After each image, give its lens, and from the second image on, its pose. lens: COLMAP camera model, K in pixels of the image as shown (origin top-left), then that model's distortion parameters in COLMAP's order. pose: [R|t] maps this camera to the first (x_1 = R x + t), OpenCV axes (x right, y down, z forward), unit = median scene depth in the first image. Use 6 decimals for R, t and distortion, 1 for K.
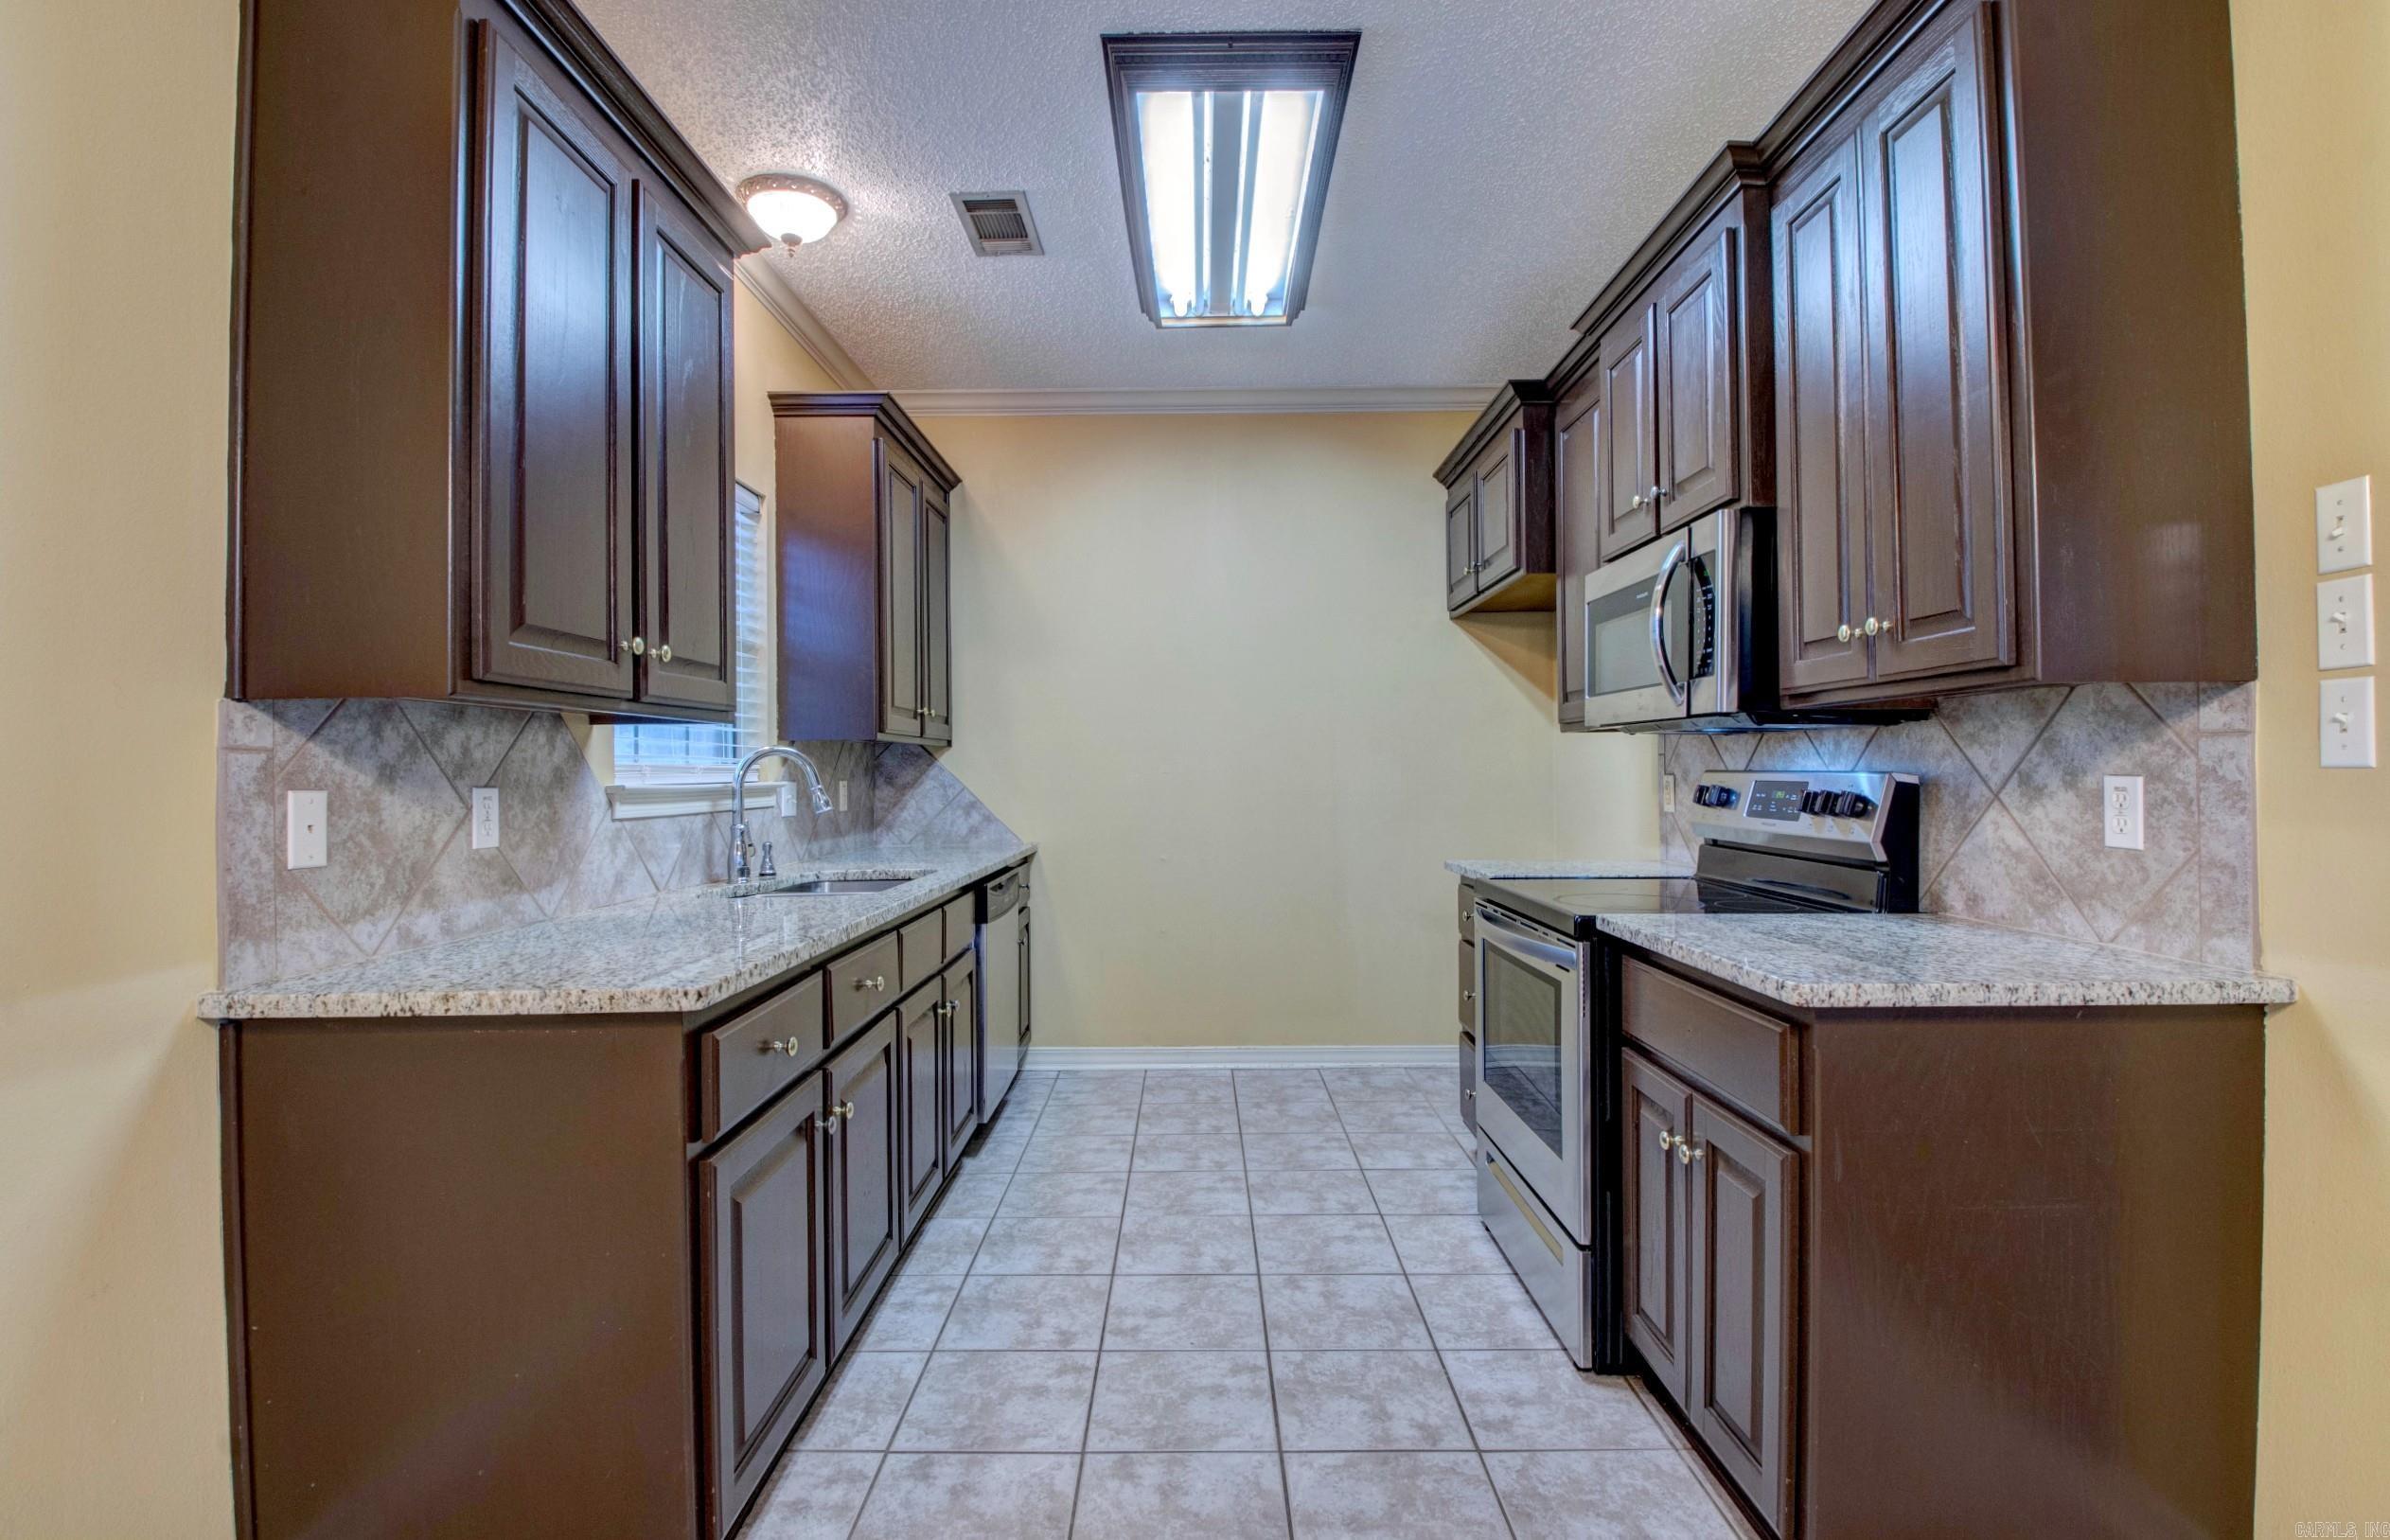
lens RADIAL K [[1123.2, 0, 1190.2], [0, 1123.2, 761.3], [0, 0, 1]] dist [-0.002024, -0.013780]
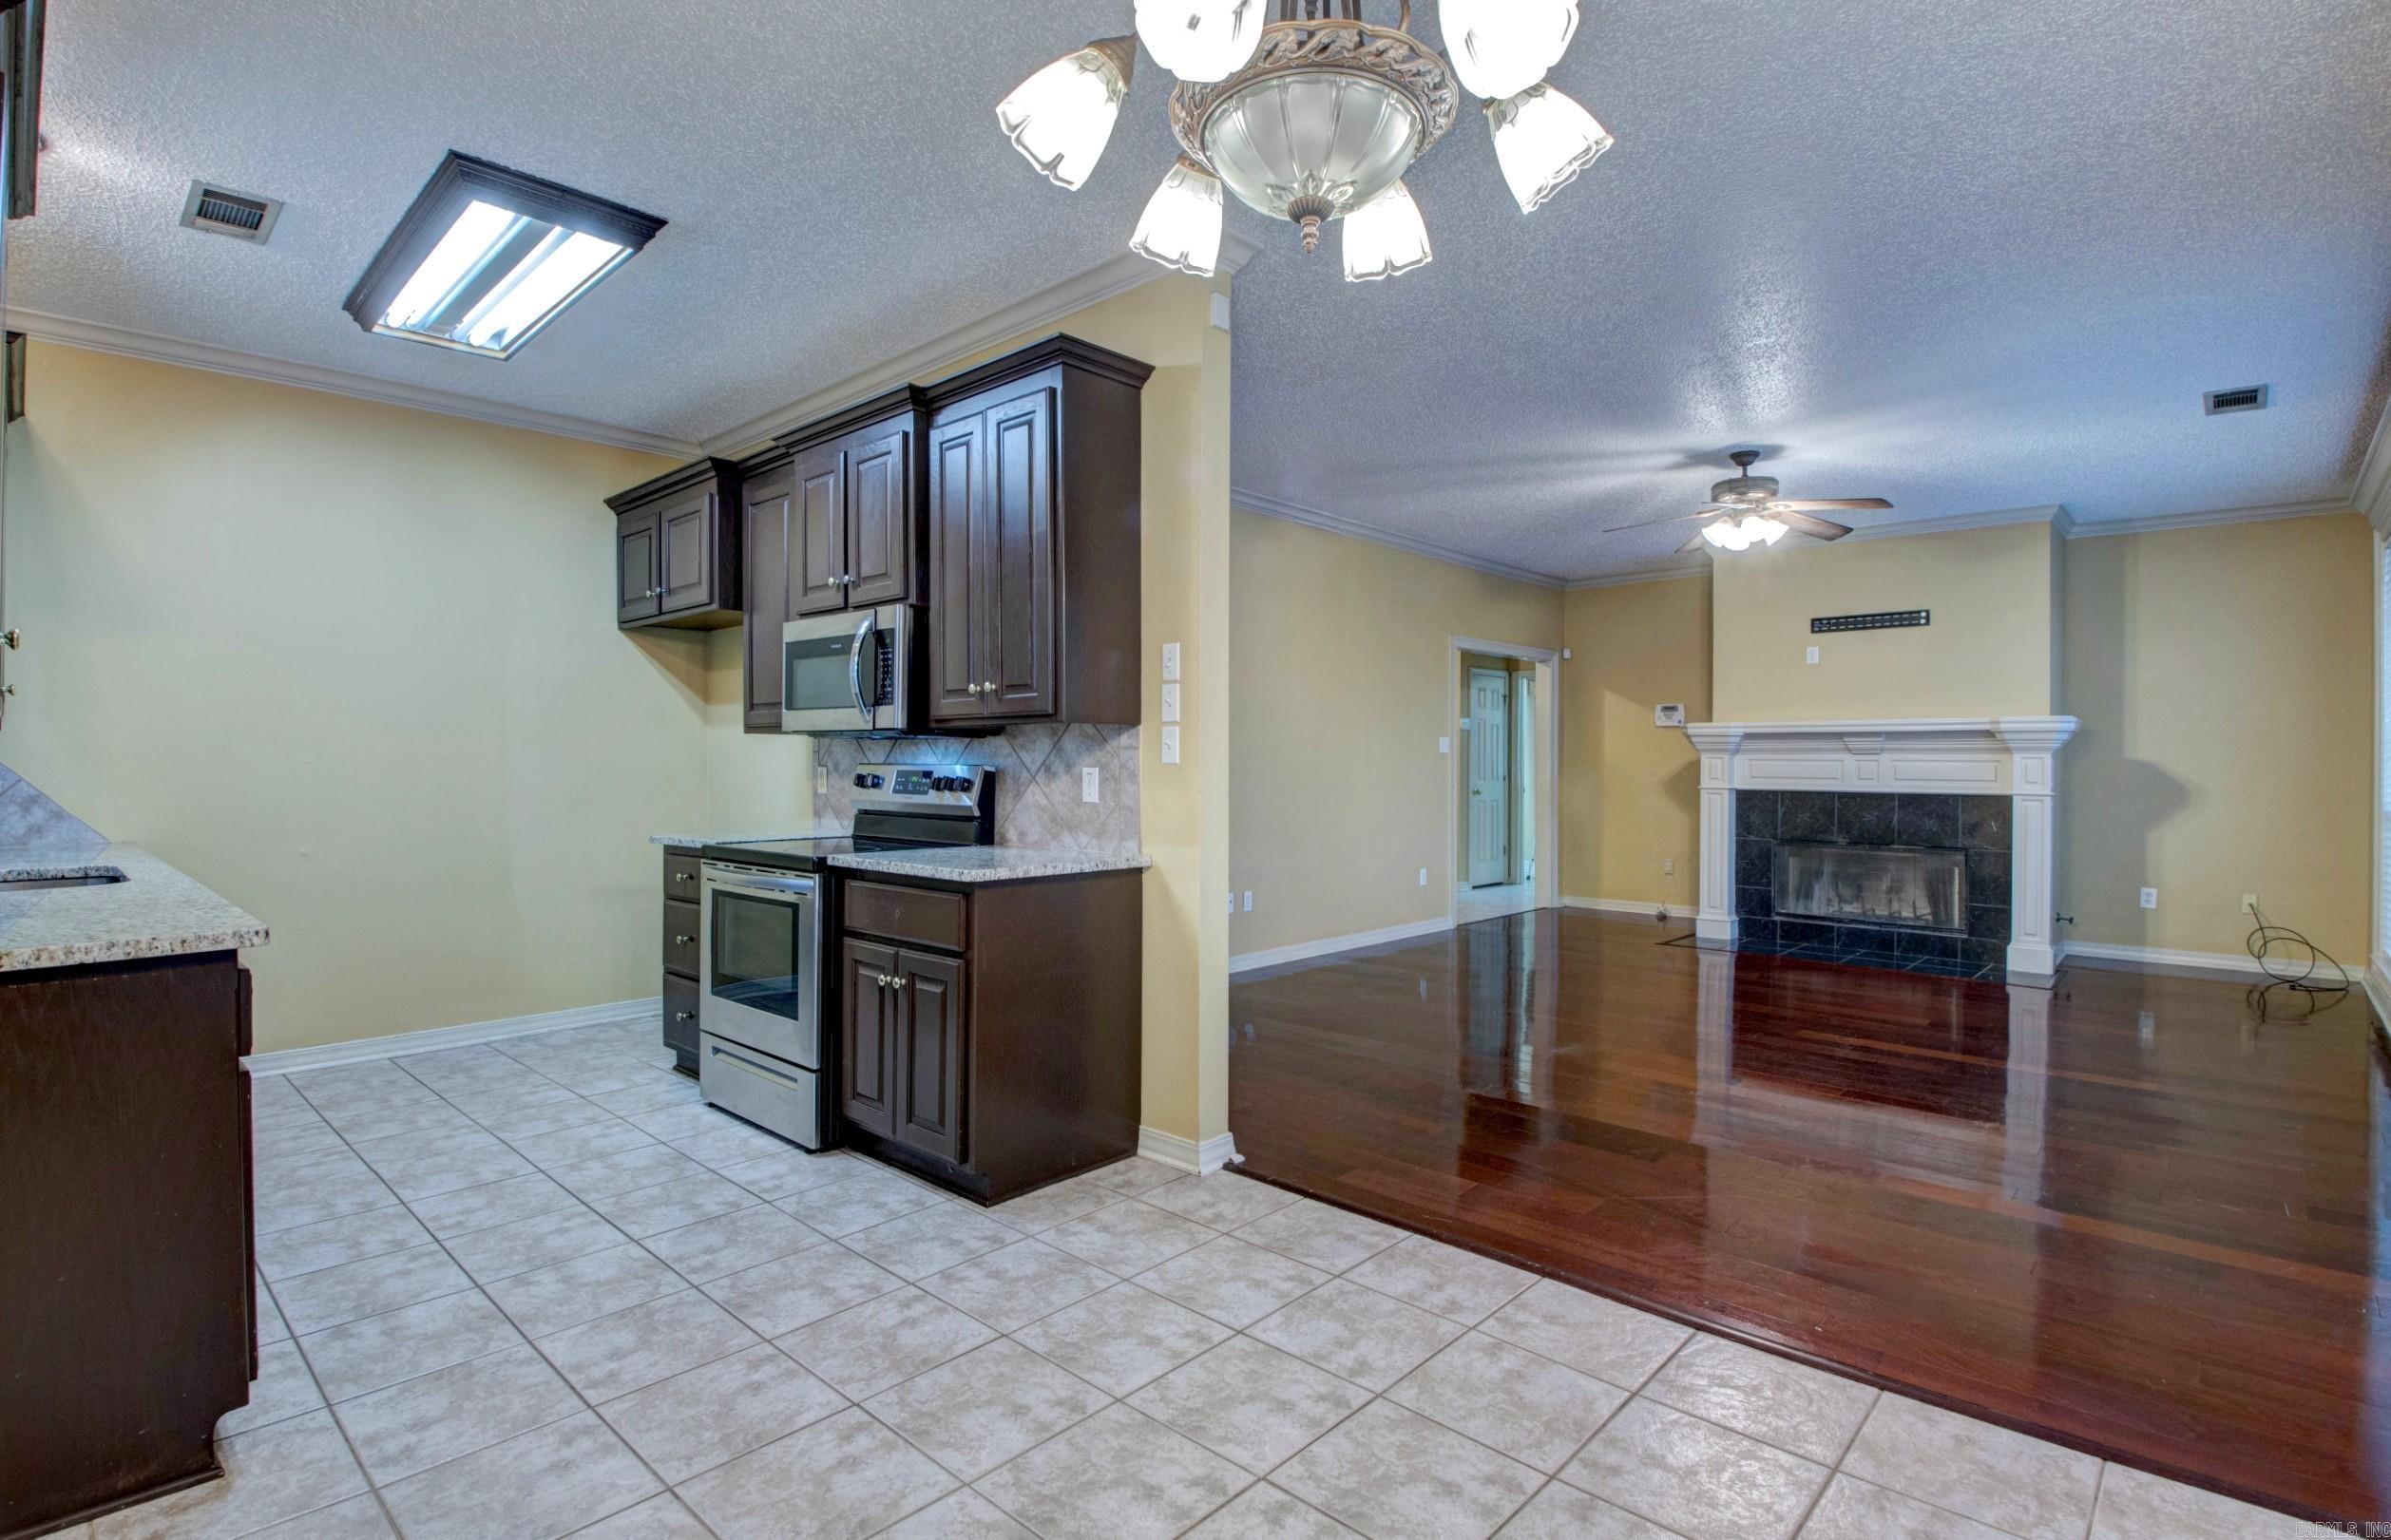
lens RADIAL K [[1123.5, 0, 1205.4], [0, 1123.5, 763.0], [0, 0, 1]] dist [-0.002024, -0.013780]
pose [[0.673249, 0.005733, 0.739394, -0.457507], [-0.011262, 0.999933, 0.002502, -0.001666], [-0.739330, -0.010011, 0.673269, -0.457446]]
